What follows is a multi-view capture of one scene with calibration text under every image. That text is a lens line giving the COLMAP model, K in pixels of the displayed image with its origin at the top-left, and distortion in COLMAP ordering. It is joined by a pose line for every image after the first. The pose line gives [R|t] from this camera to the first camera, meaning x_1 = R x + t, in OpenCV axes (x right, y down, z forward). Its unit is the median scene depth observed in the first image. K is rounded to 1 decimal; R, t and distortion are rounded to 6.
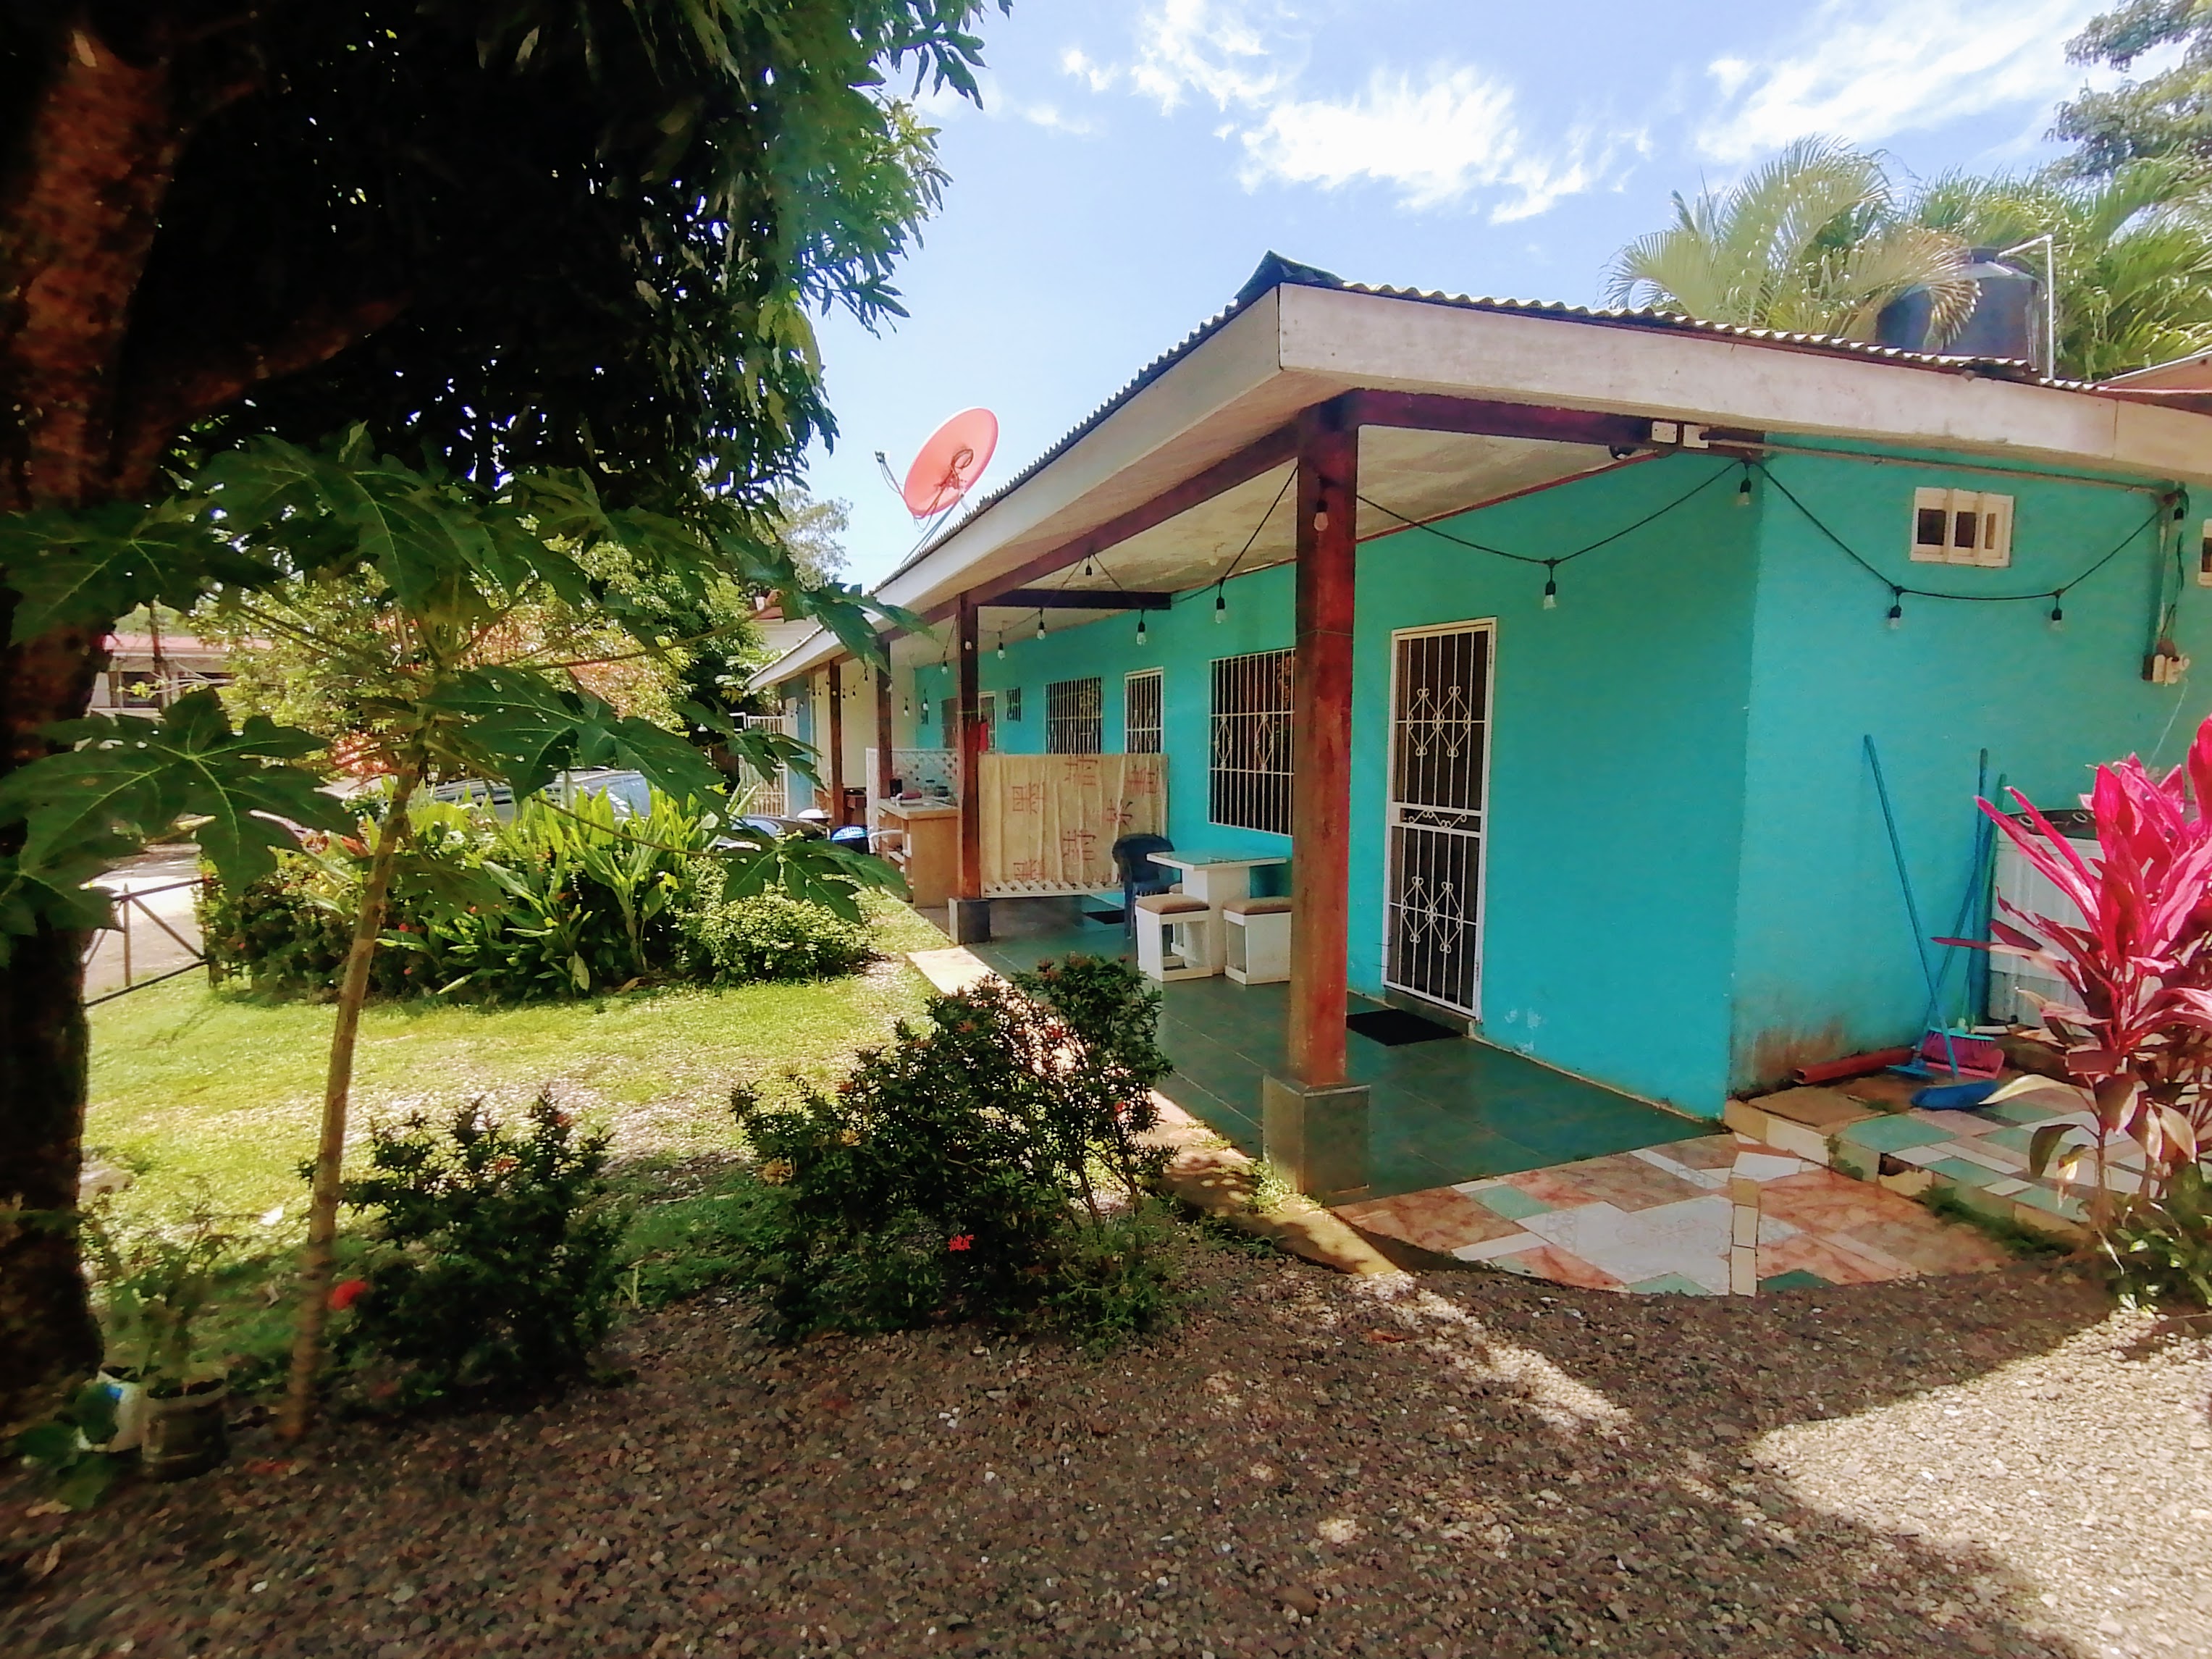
lens RADIAL K [[1073.1, 0, 1098.8], [0, 1073.1, 830.0], [0, 0, 1]] dist [0.001527, -0.001430]
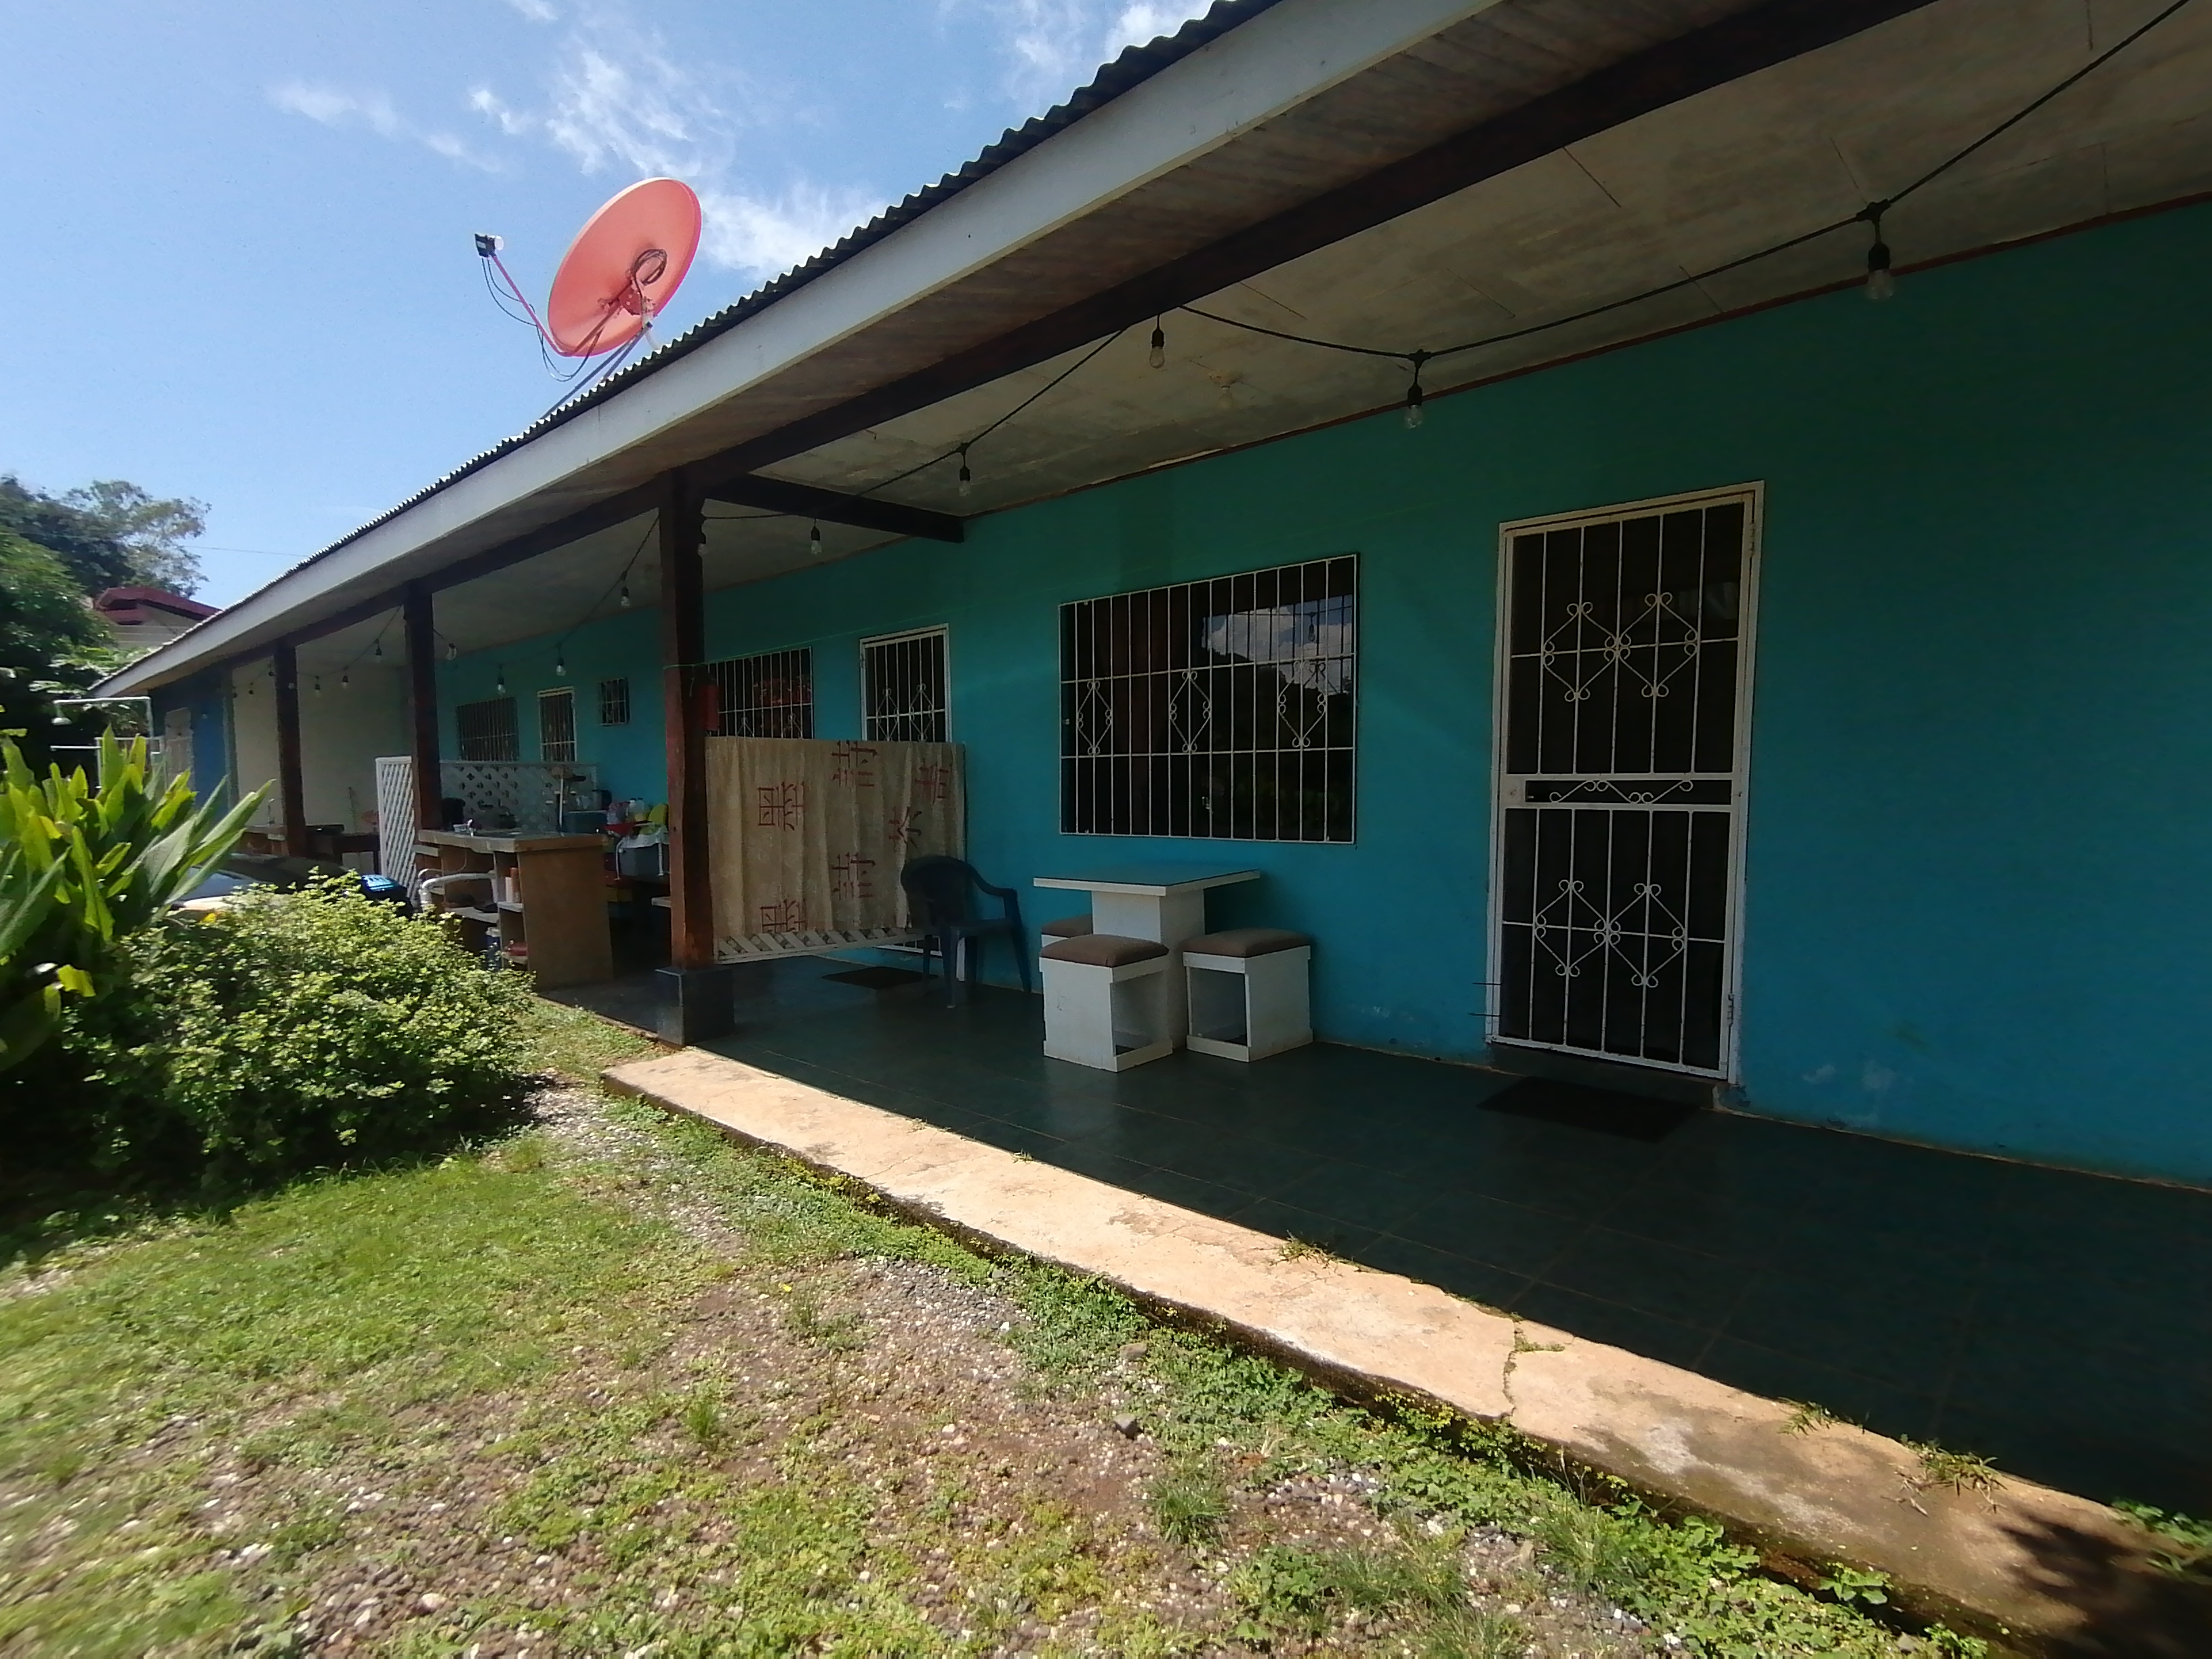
lens RADIAL K [[1073.0, 0, 1113.3], [0, 1073.0, 841.9], [0, 0, 1]] dist [0.001527, -0.001430]
pose [[0.896961, -0.029082, 0.441152, -0.205193], [0.041718, 0.998949, -0.018969, 0.015727], [-0.440137, 0.035419, 0.897232, 0.399045]]
